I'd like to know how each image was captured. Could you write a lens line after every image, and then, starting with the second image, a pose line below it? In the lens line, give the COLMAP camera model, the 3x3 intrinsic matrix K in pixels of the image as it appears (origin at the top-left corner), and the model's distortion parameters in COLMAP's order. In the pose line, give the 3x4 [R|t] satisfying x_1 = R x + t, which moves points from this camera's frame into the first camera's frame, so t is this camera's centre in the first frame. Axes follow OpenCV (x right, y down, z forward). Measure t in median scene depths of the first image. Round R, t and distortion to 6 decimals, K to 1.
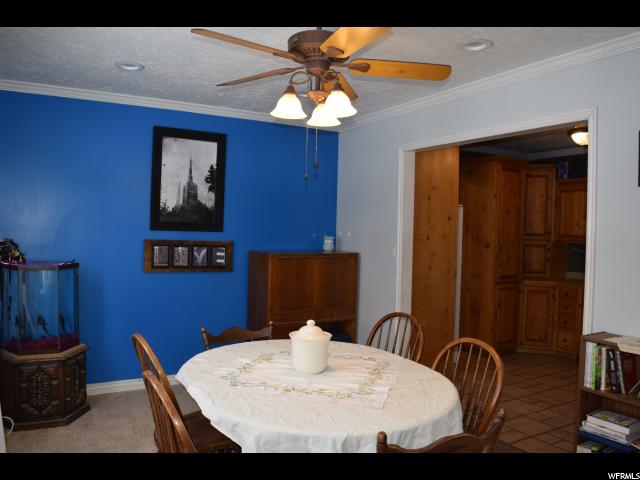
lens RADIAL K [[500.9, 0, 320.0], [0, 500.9, 240.0], [0, 0, 1]] dist [-0.086269, 0.012849]
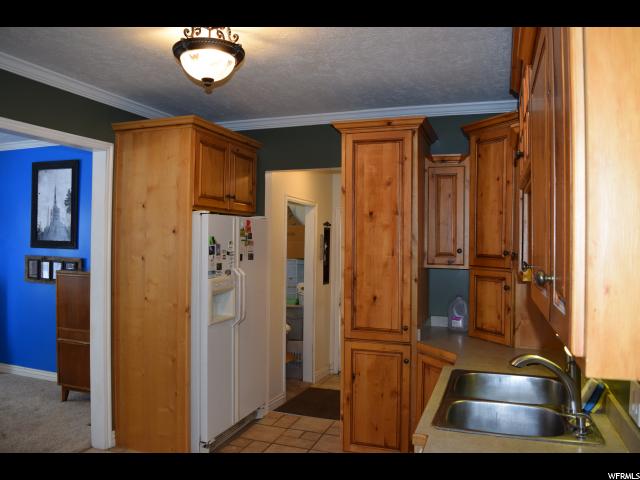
lens RADIAL K [[500.9, 0, 320.0], [0, 500.9, 240.0], [0, 0, 1]] dist [-0.086269, 0.012849]
pose [[0.632216, -0.015643, -0.774634, 1.009904], [-0.017094, 0.999271, -0.034131, -0.009696], [0.774604, 0.034820, 0.631488, 0.769661]]
